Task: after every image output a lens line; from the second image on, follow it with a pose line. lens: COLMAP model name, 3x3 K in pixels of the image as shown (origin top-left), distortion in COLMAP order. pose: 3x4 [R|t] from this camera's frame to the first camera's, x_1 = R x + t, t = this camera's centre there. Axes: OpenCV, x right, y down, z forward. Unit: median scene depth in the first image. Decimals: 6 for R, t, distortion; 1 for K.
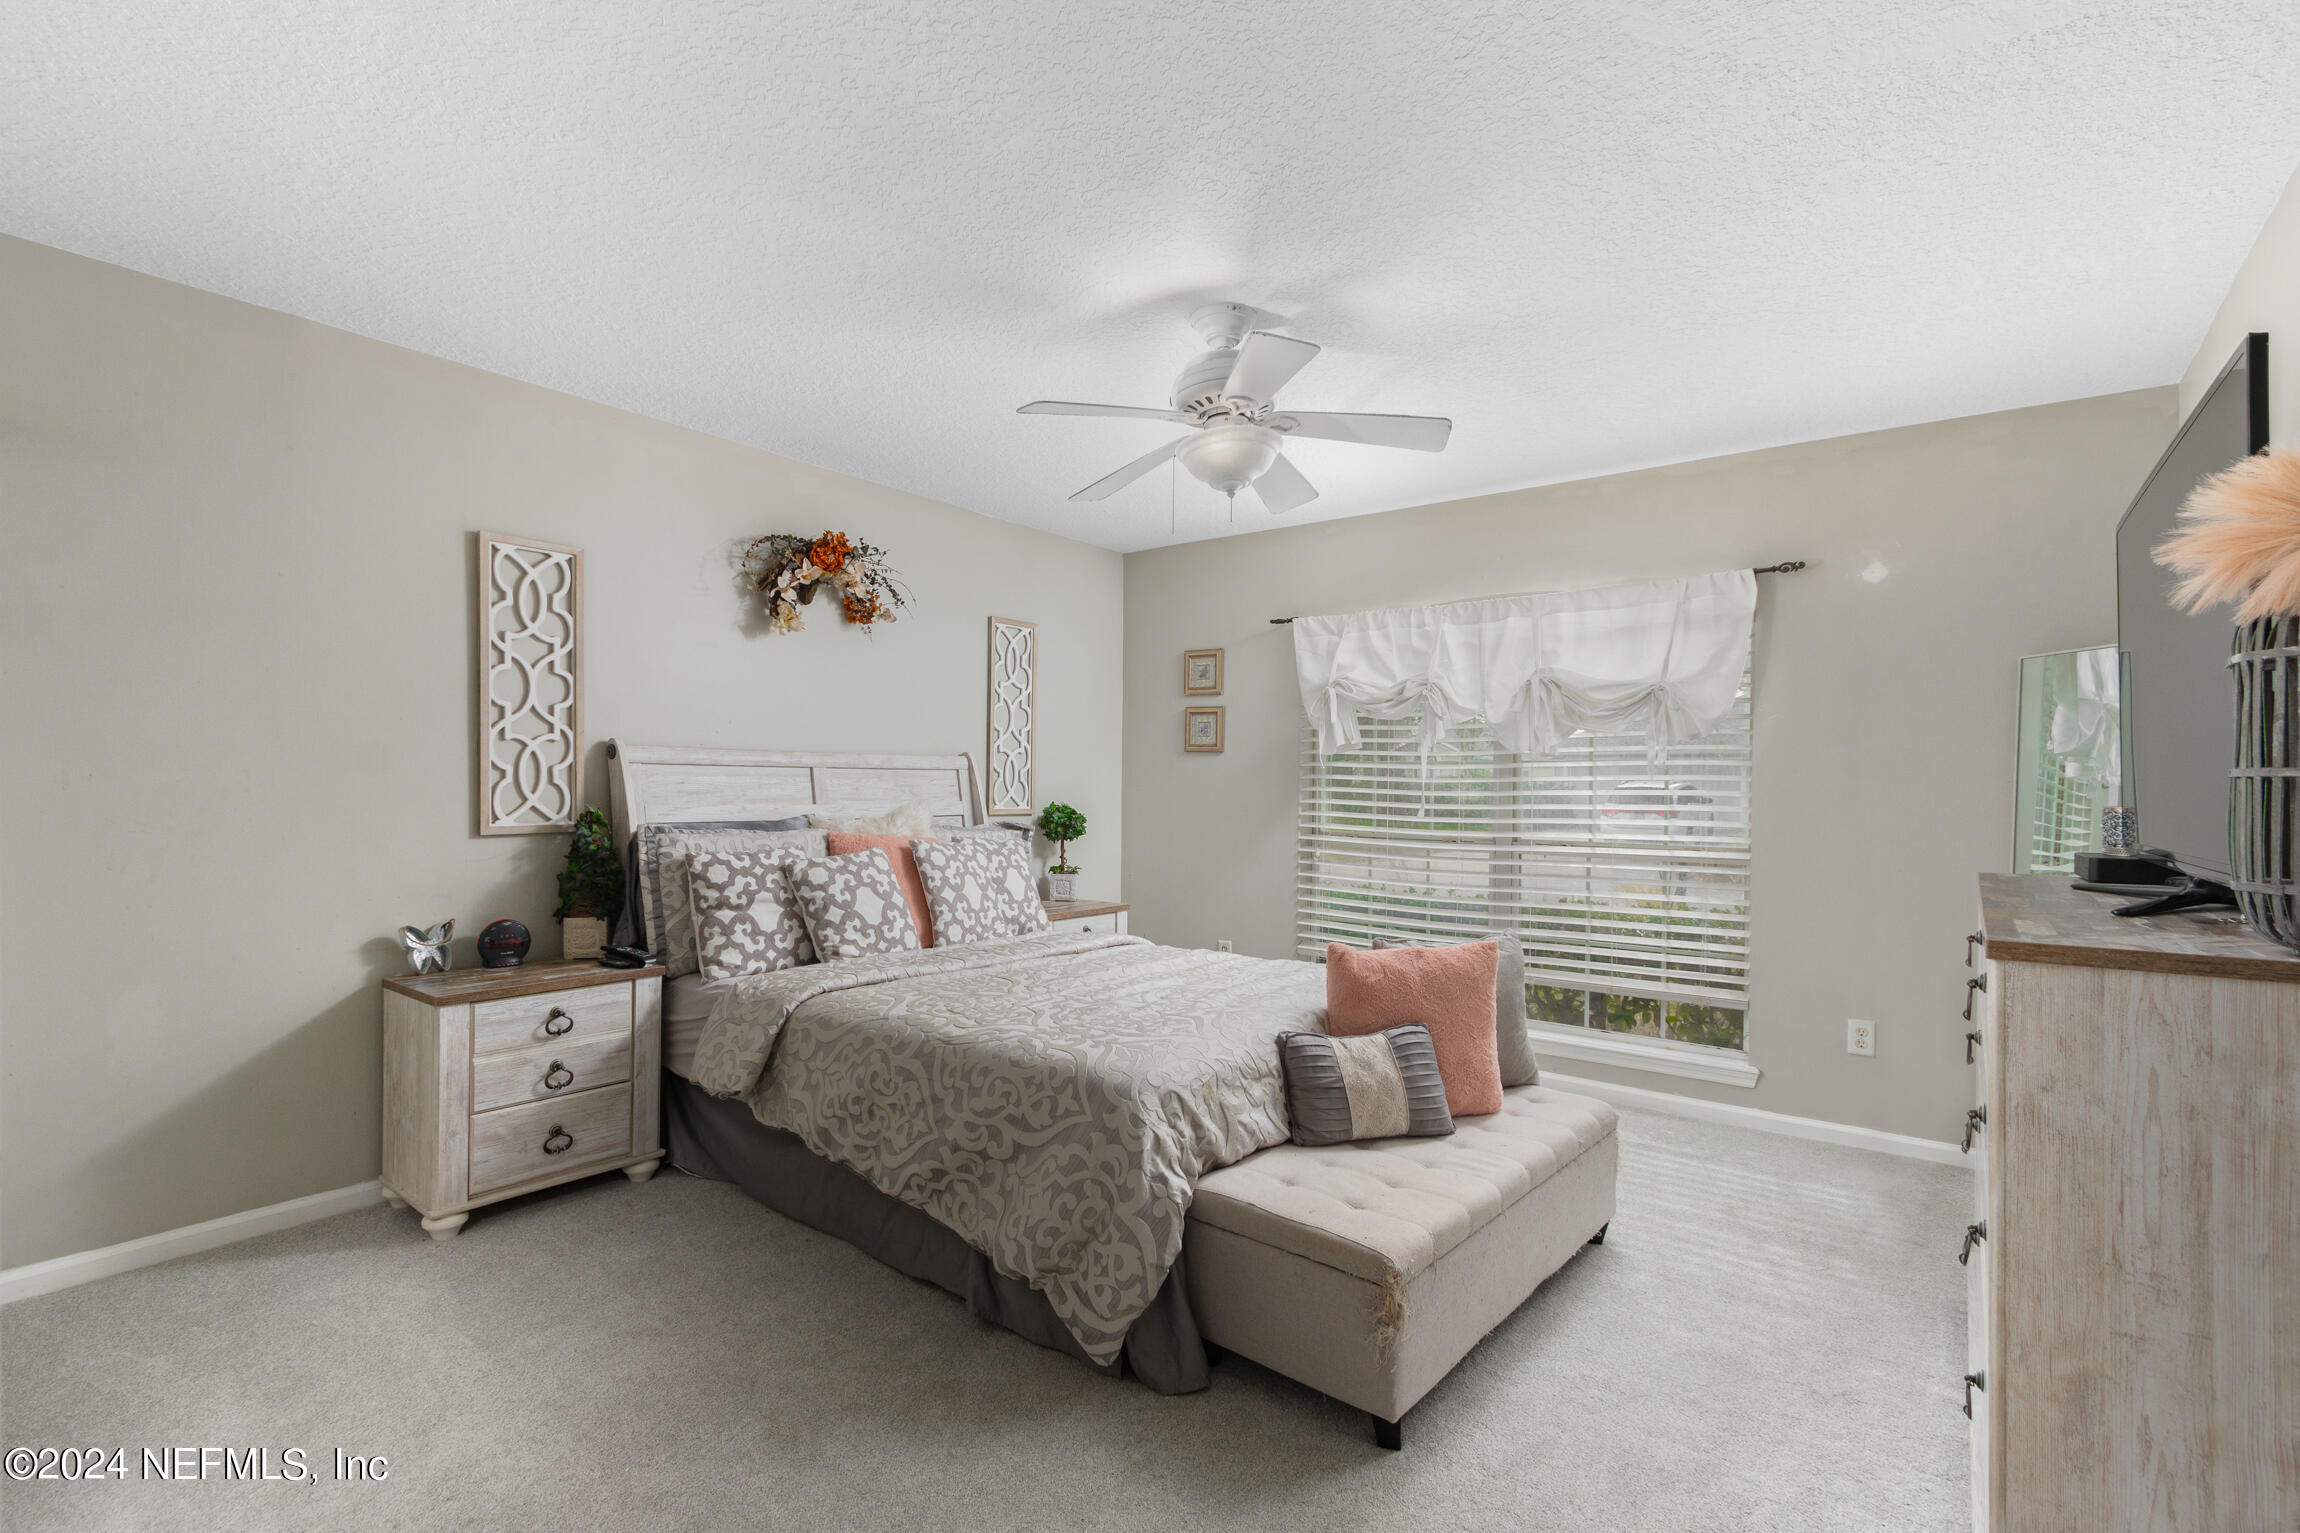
lens RADIAL K [[1099.5, 0, 1116.2], [0, 1099.5, 769.6], [0, 0, 1]] dist [0.004437, 0.000599]
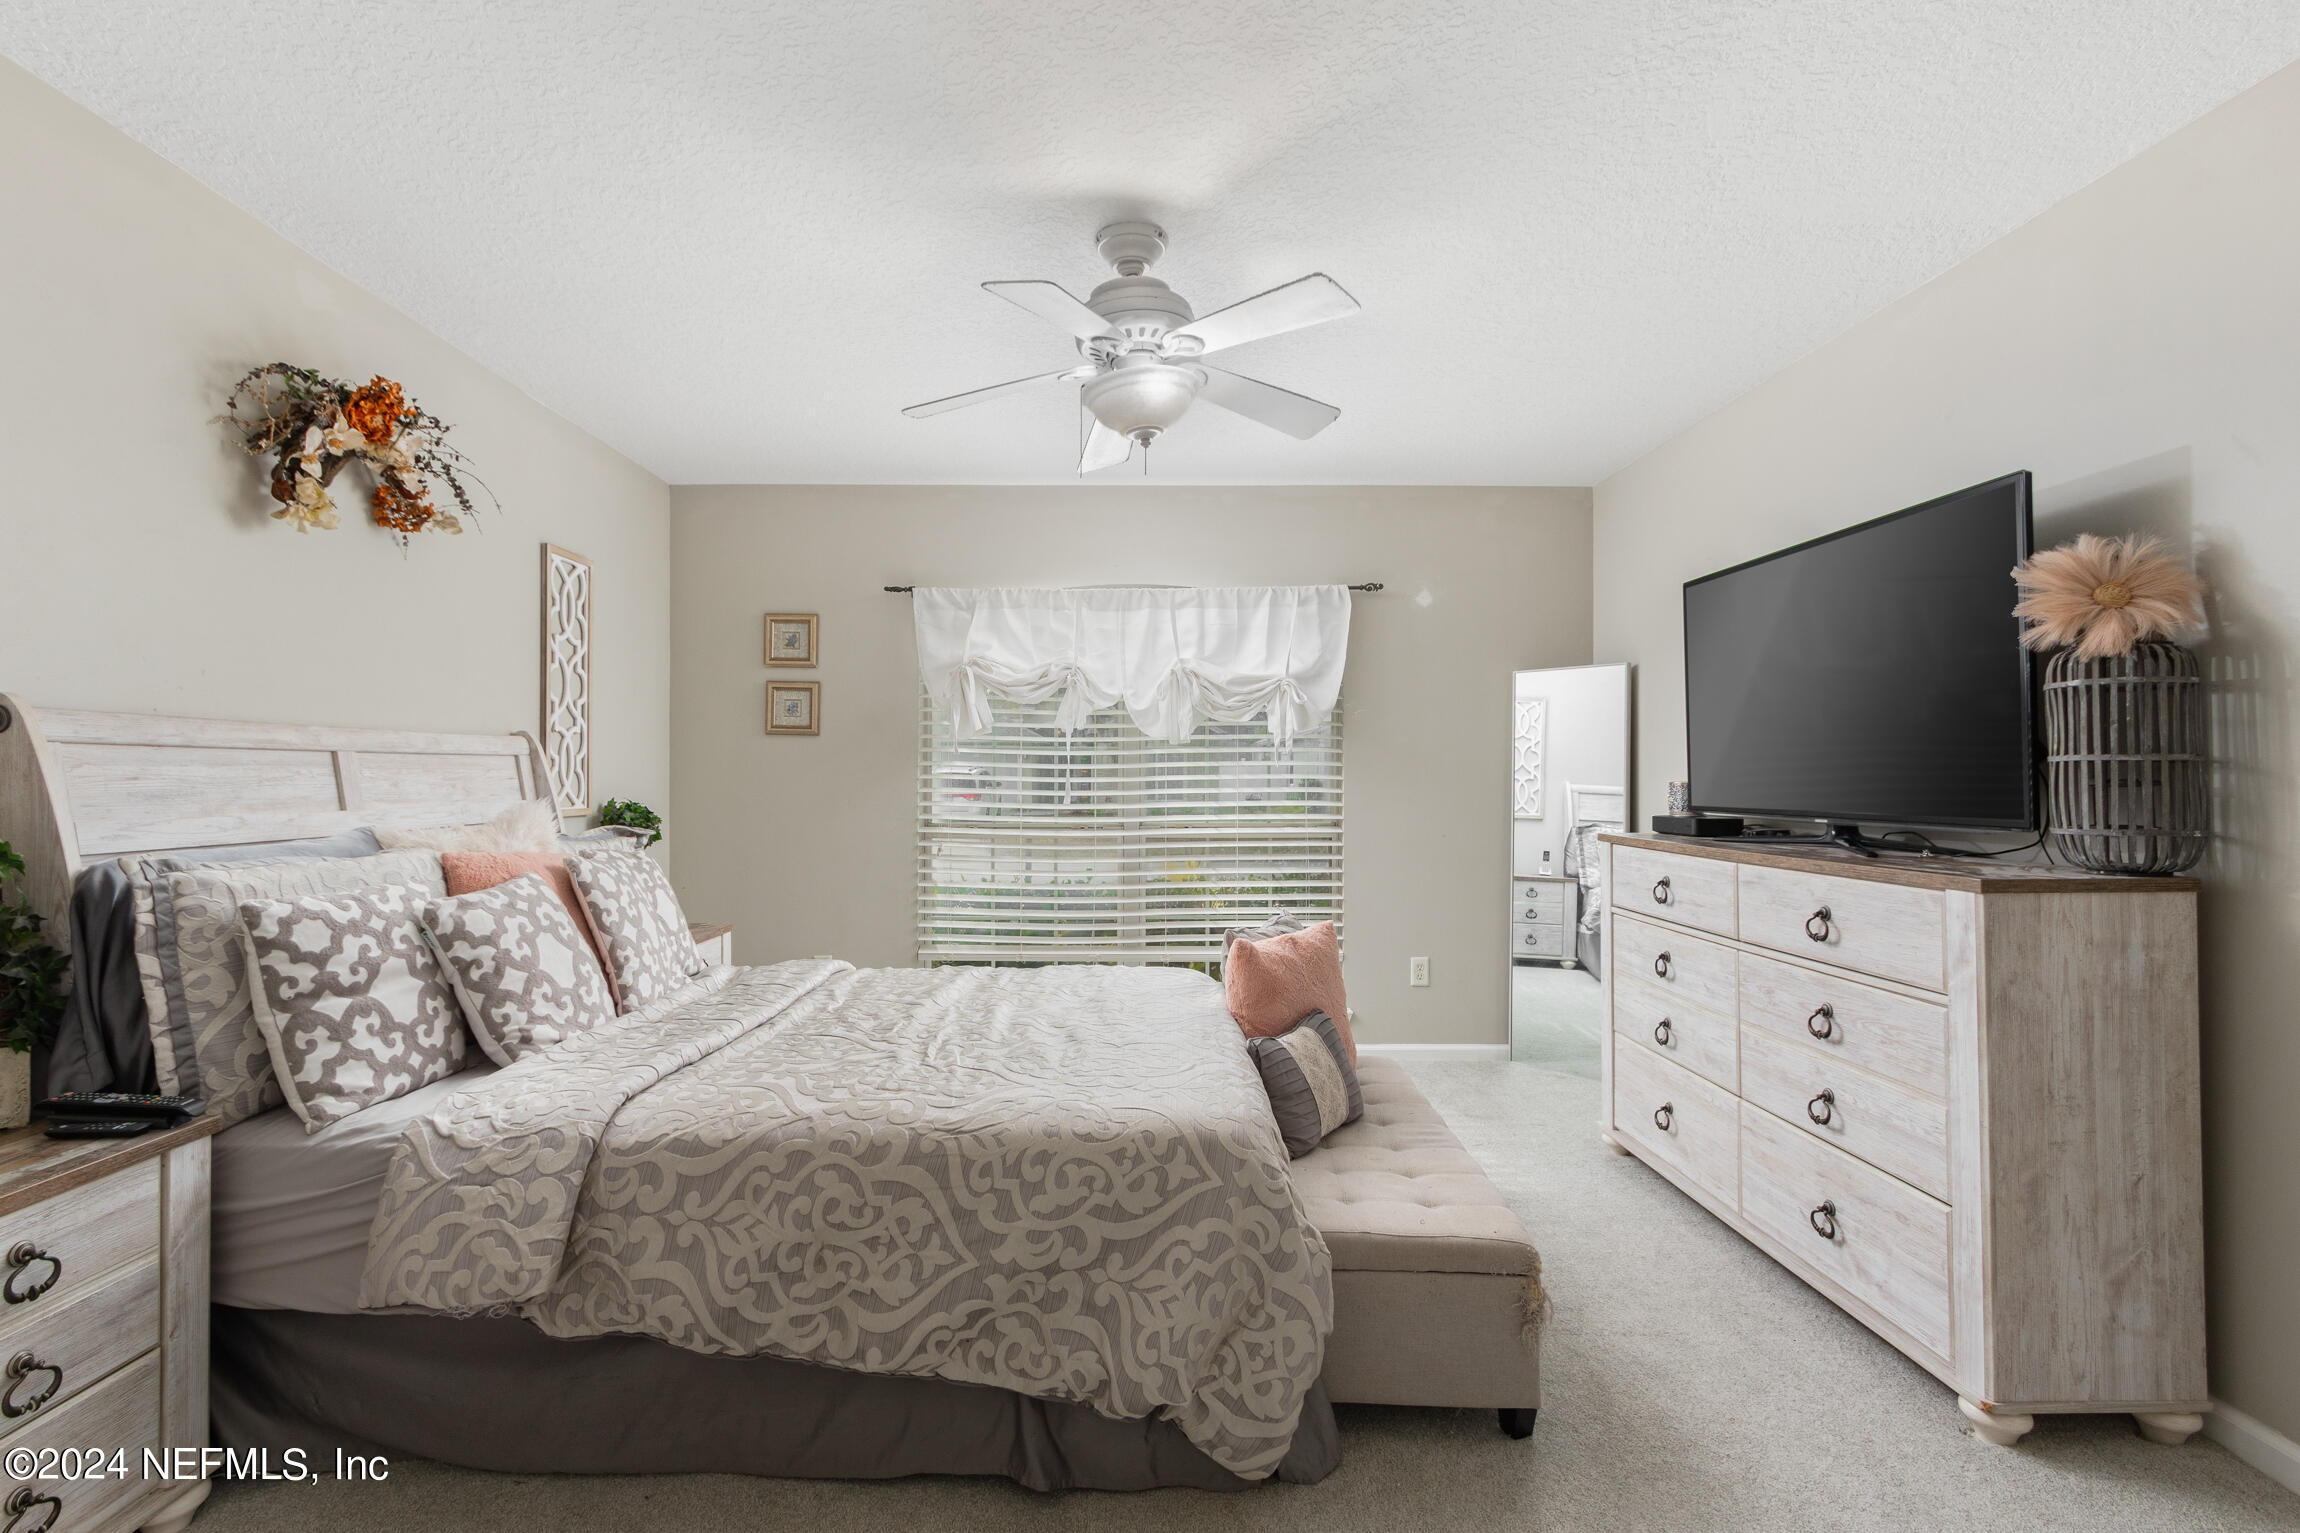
lens RADIAL K [[1099.5, 0, 1128.3], [0, 1099.5, 755.5], [0, 0, 1]] dist [0.004437, 0.000599]
pose [[0.764624, 0.001233, 0.644476, -0.406140], [-0.000710, 0.999999, -0.001070, 0.000908], [-0.644477, 0.000361, 0.764624, 0.284024]]
